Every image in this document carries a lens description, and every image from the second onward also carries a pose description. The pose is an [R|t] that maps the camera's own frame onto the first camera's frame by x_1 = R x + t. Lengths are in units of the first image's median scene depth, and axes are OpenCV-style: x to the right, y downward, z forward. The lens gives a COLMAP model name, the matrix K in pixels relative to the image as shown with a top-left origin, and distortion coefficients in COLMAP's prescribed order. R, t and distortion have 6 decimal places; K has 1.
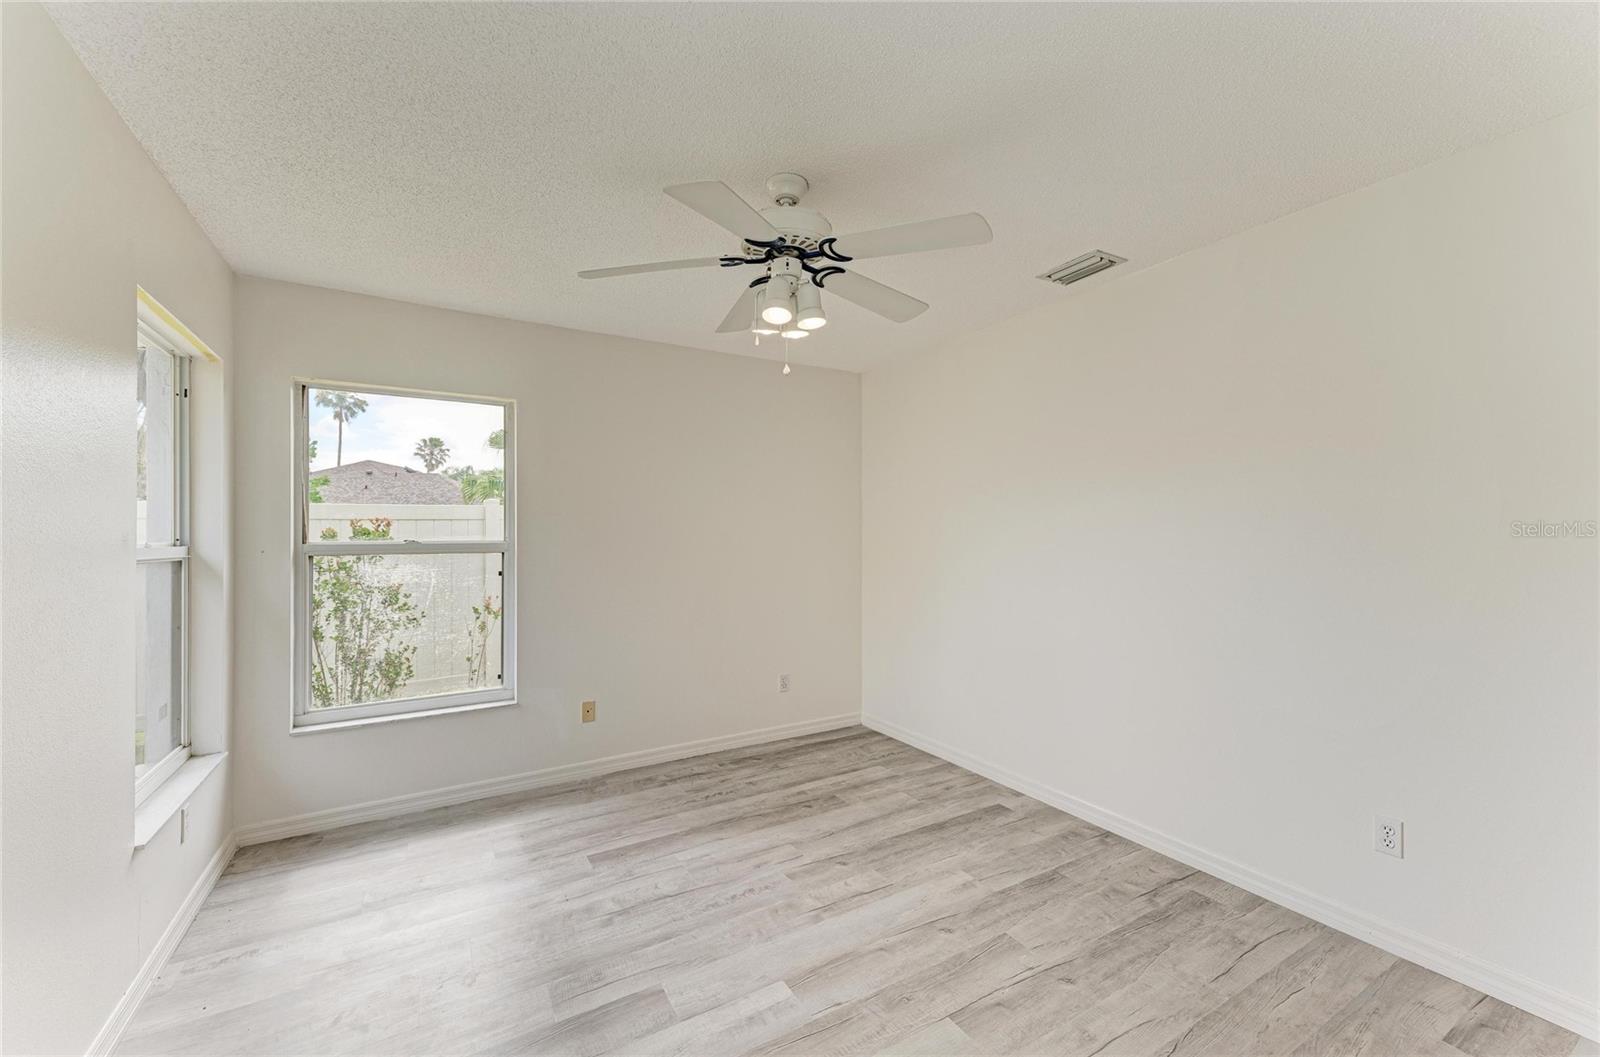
lens RADIAL K [[634.8, 0, 806.7], [0, 634.8, 540.3], [0, 0, 1]] dist [0.015581, -0.000445]
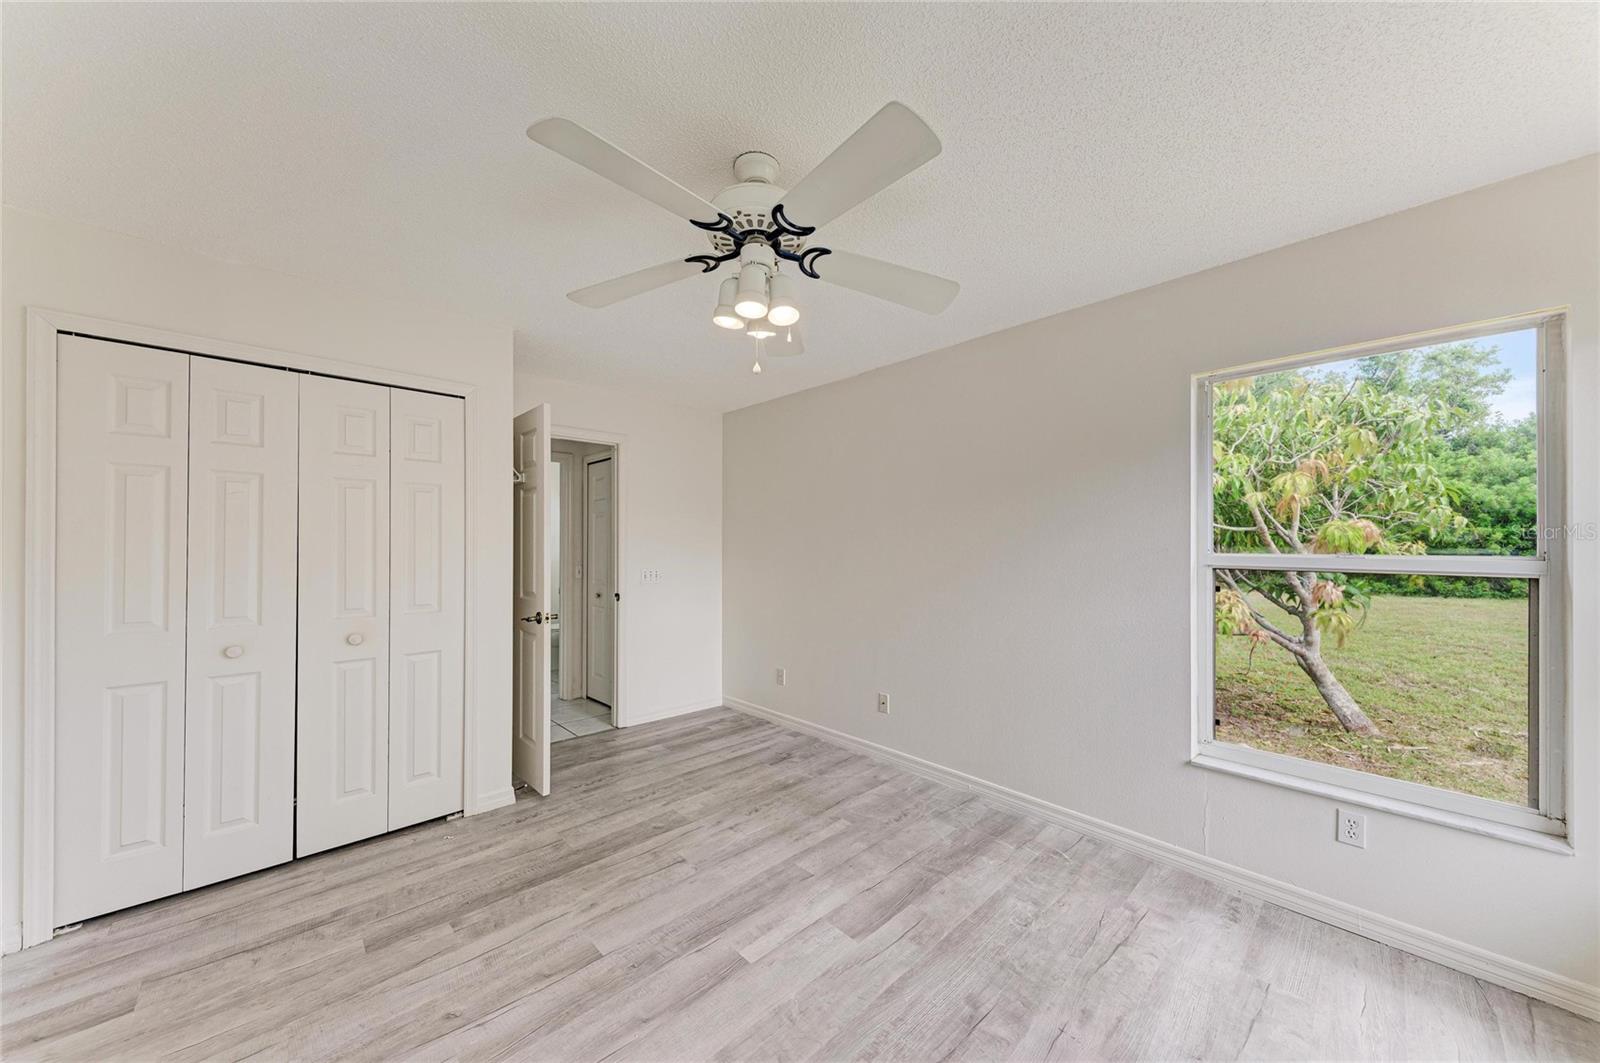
lens RADIAL K [[548.2, 0, 800.0], [0, 548.2, 531.5], [0, 0, 1]] dist [-0.000068, -0.000009]
pose [[-0.977847, -0.005111, -0.209258, 0.077317], [-0.000962, 0.999801, -0.019926, -0.011116], [0.209319, -0.019283, -0.977657, 1.933317]]
